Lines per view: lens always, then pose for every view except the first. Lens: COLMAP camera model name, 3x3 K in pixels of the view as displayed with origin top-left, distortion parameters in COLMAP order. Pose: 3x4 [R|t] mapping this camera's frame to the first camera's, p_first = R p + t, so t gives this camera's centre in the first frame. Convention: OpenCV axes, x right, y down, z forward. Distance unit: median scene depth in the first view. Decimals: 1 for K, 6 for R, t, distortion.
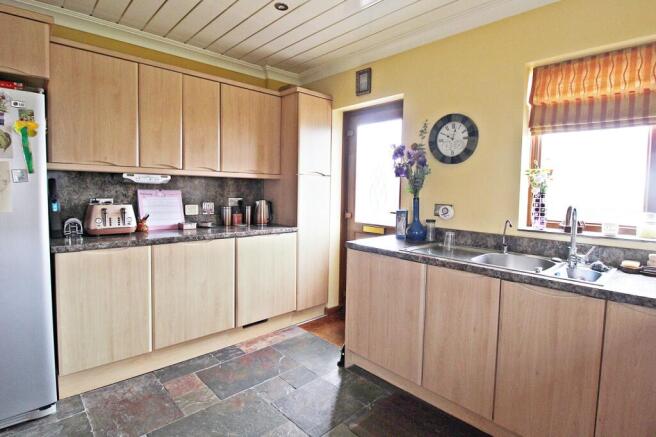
lens RADIAL K [[343.4, 0, 329.8], [0, 343.4, 213.3], [0, 0, 1]] dist [0.000770, -0.000296]
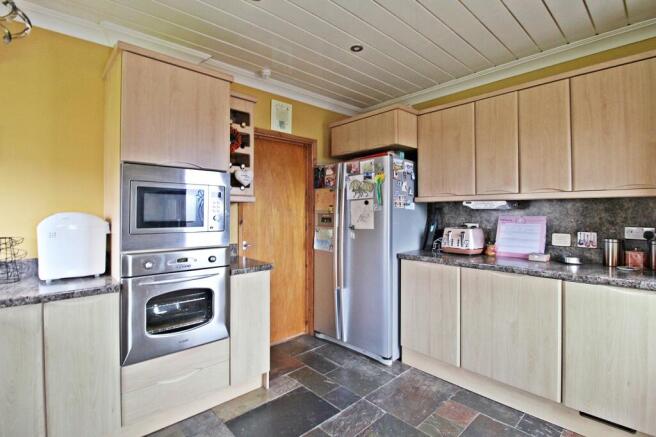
lens RADIAL K [[317.3, 0, 325.6], [0, 317.3, 212.6], [0, 0, 1]] dist [-0.008258, -0.005343]
pose [[-0.010136, -0.015384, -0.999830, 0.440160], [-0.067635, 0.997602, -0.014664, -0.031139], [0.997659, 0.067475, -0.011152, 0.529455]]
